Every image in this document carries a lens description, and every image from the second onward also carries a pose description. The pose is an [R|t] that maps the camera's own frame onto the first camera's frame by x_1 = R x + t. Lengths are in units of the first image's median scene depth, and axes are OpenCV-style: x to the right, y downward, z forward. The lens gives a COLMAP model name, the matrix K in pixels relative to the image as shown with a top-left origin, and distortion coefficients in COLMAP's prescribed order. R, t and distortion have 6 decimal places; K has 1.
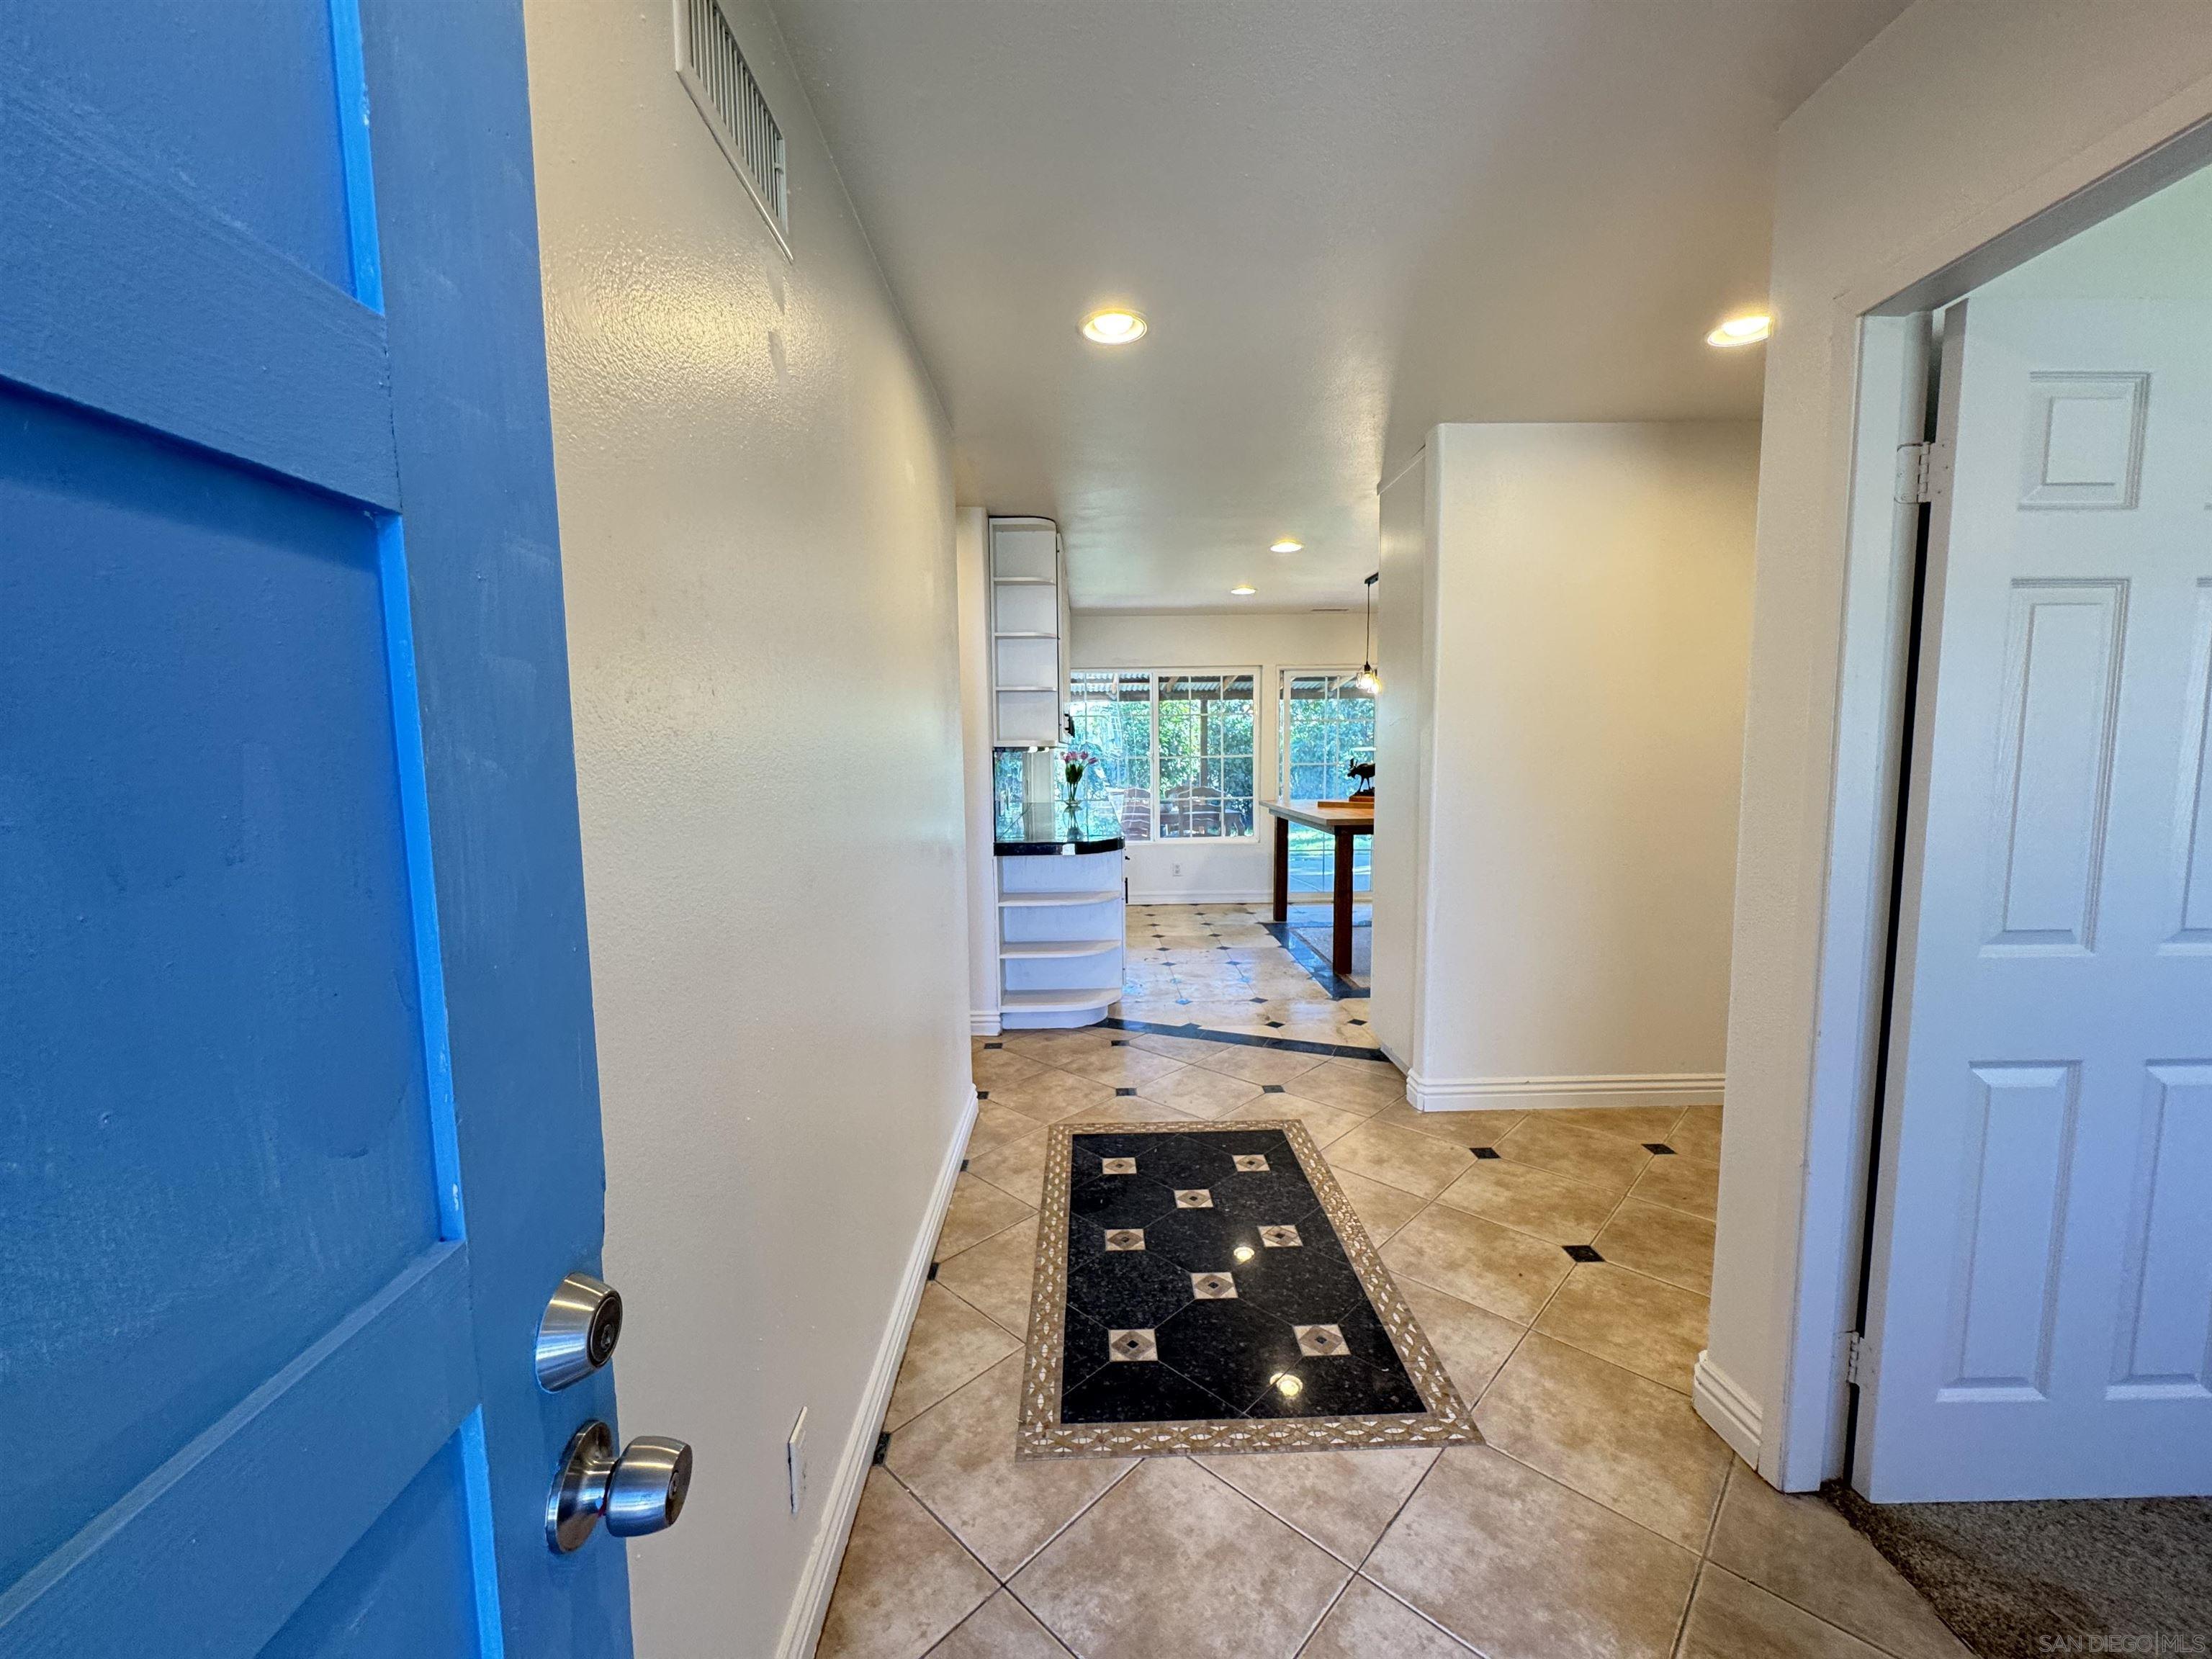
lens RADIAL K [[886.0, 0, 1098.9], [0, 886.0, 841.2], [0, 0, 1]] dist [-0.003293, 0.000483]
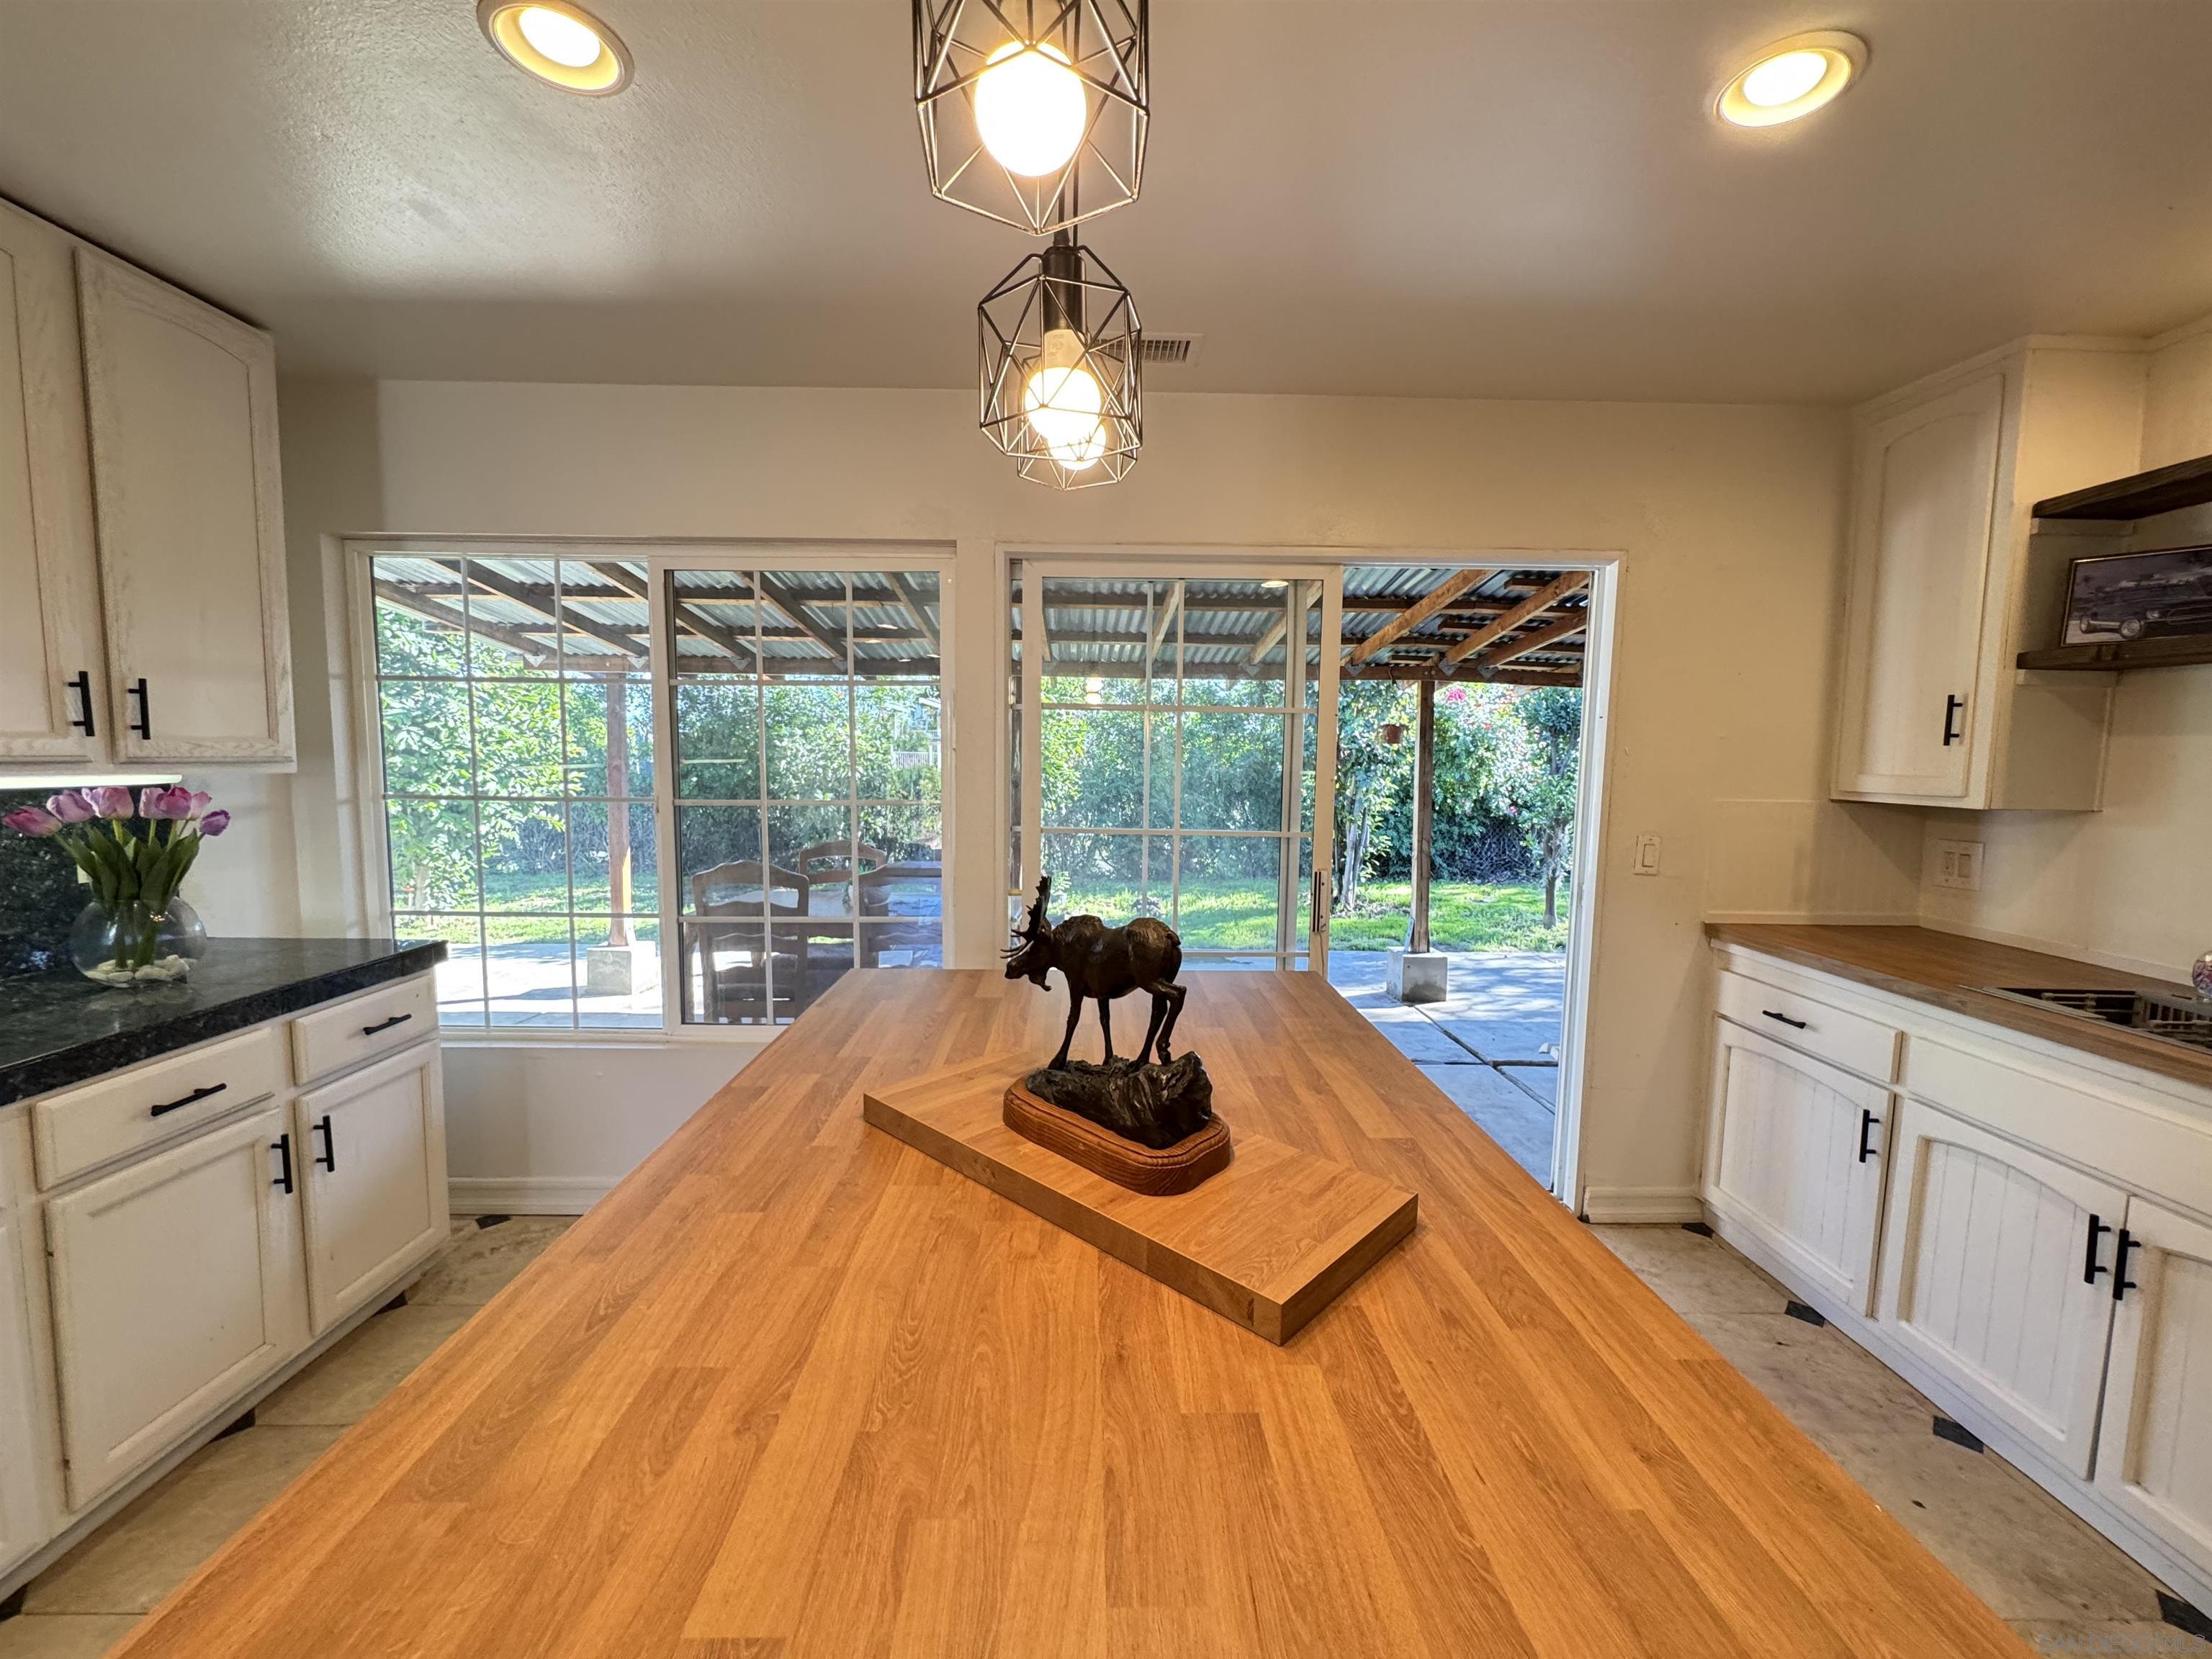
lens RADIAL K [[886.0, 0, 1106.3], [0, 886.0, 826.1], [0, 0, 1]] dist [-0.003293, 0.000483]
pose [[0.999657, 0.025962, -0.003318, 0.297161], [-0.026027, 0.999435, -0.021287, -0.101120], [0.002764, 0.021366, 0.999768, 0.790011]]
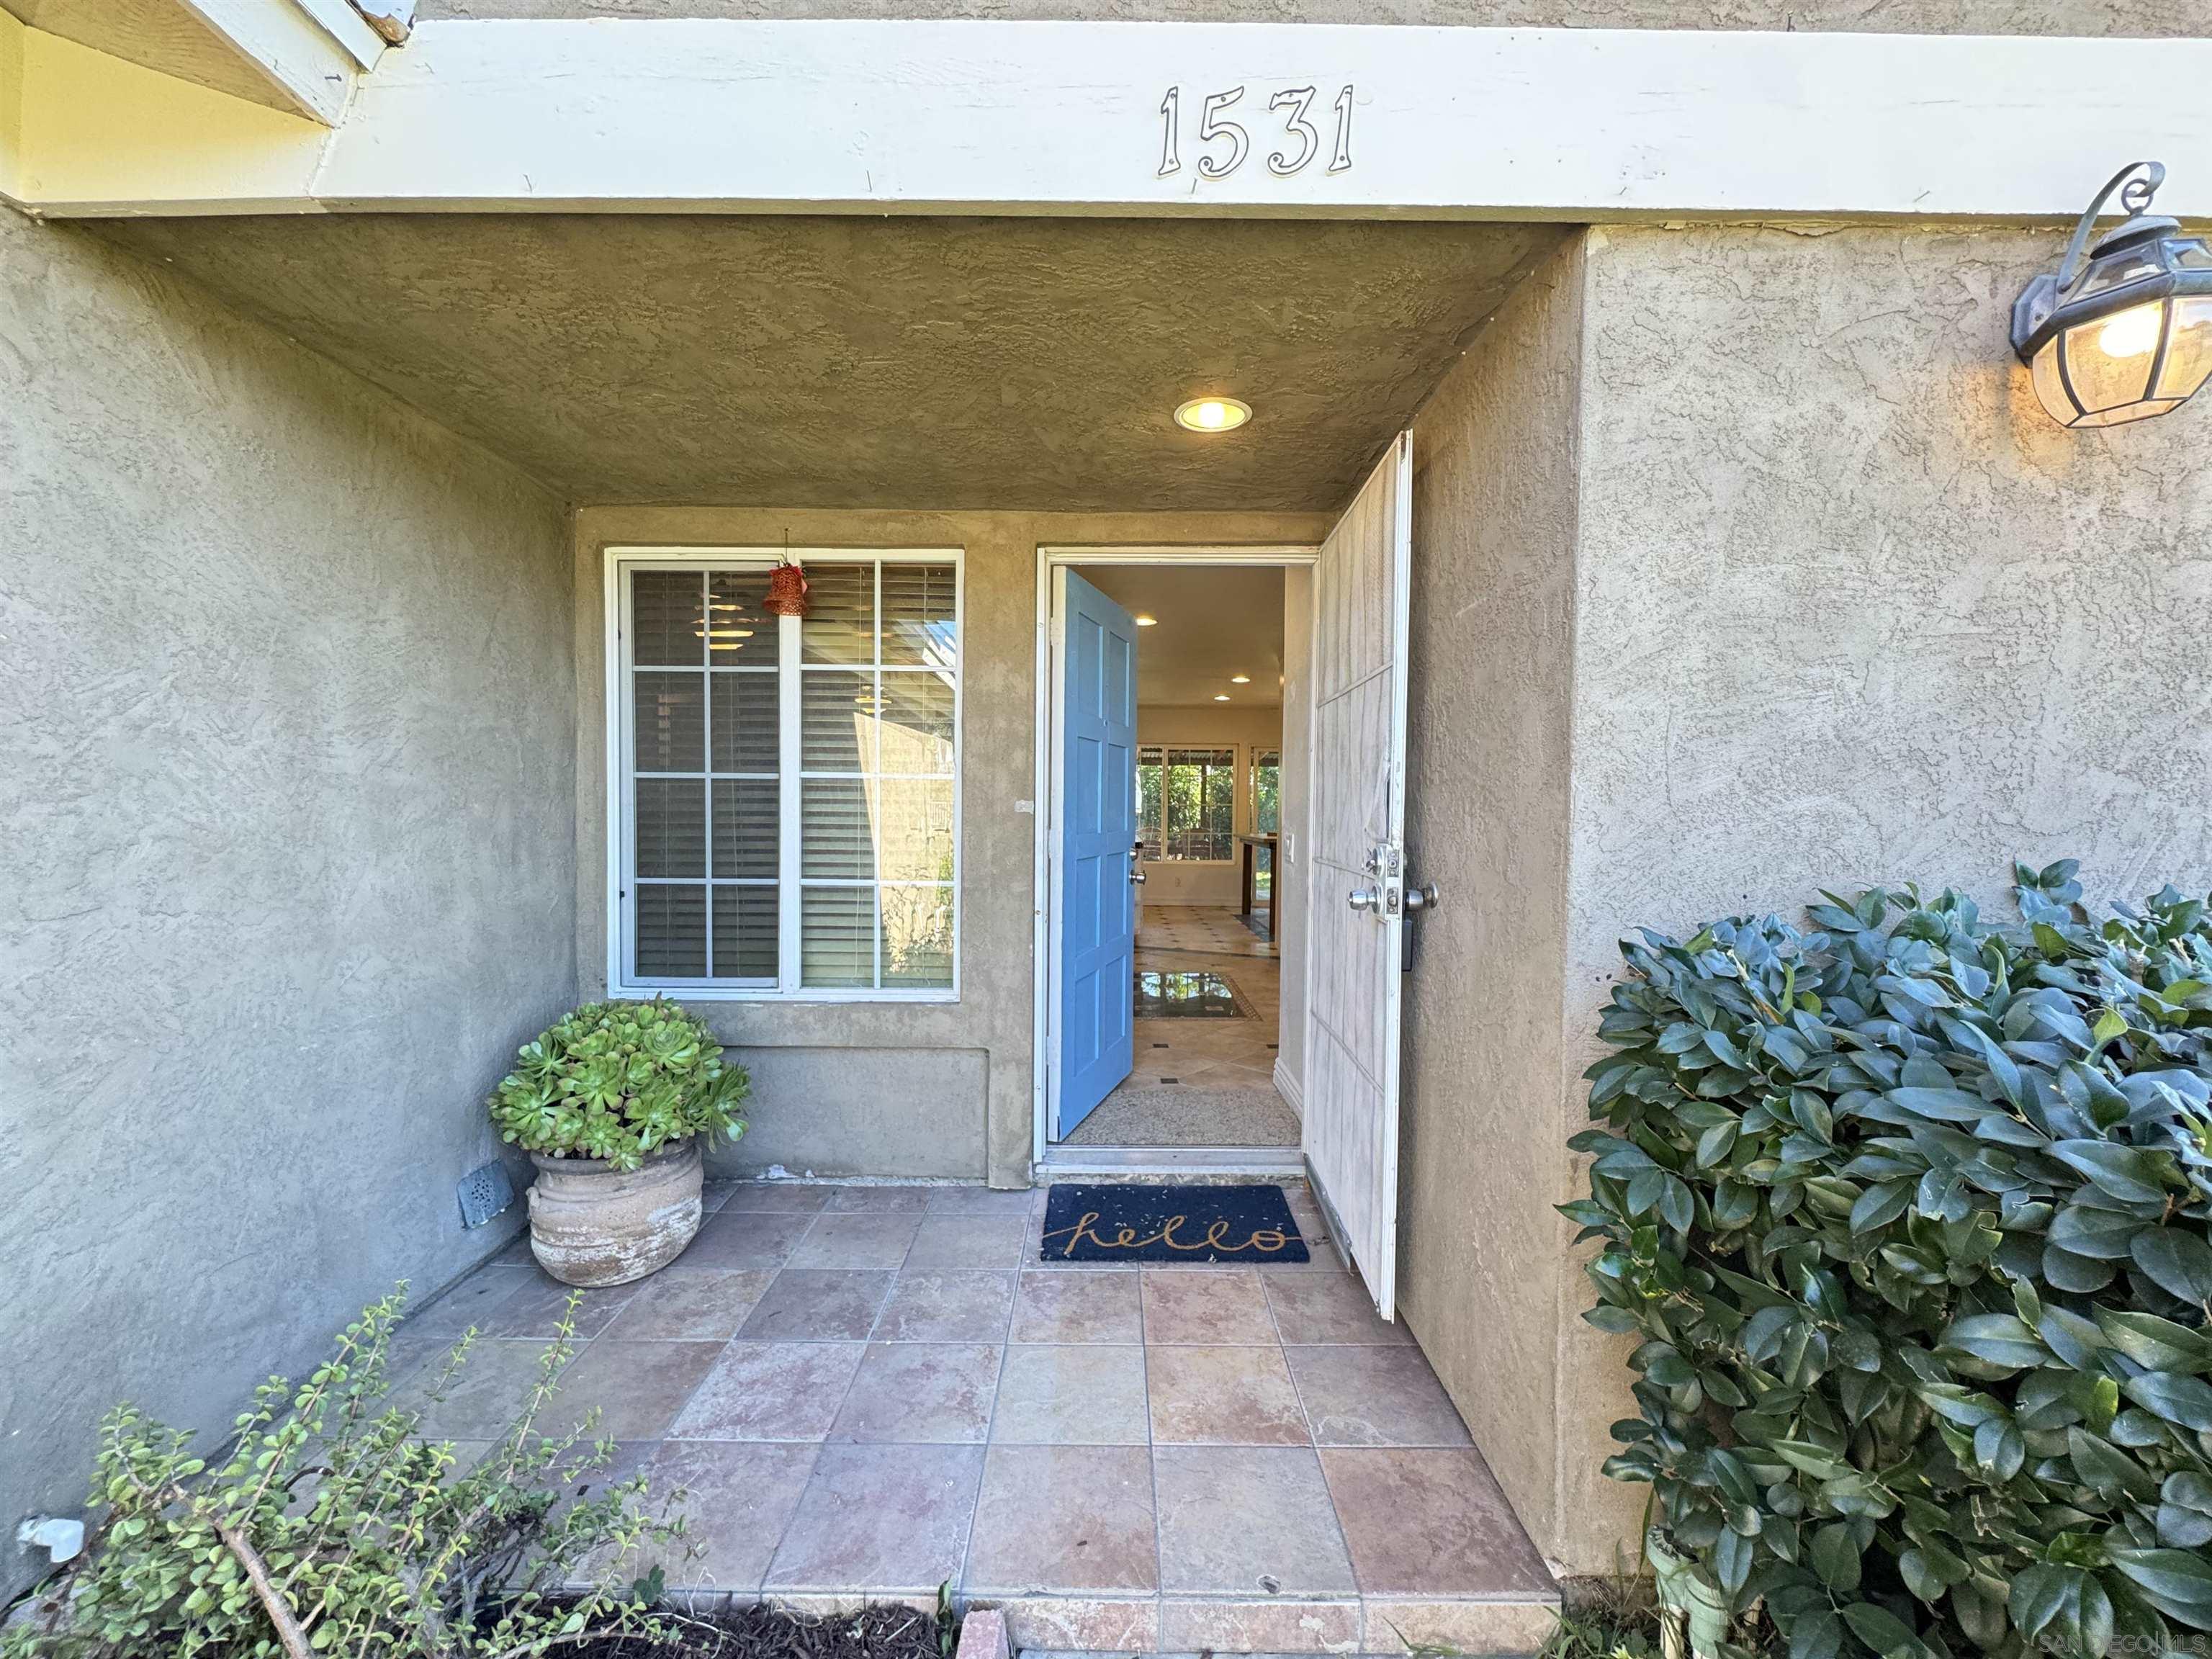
lens RADIAL K [[886.0, 0, 1099.6], [0, 886.0, 838.7], [0, 0, 1]] dist [-0.003293, 0.000483]
pose [[0.999502, 0.025637, -0.018422, -0.018334], [-0.026906, 0.997019, -0.072311, 0.088046], [0.016513, 0.072771, 0.997212, -0.558232]]
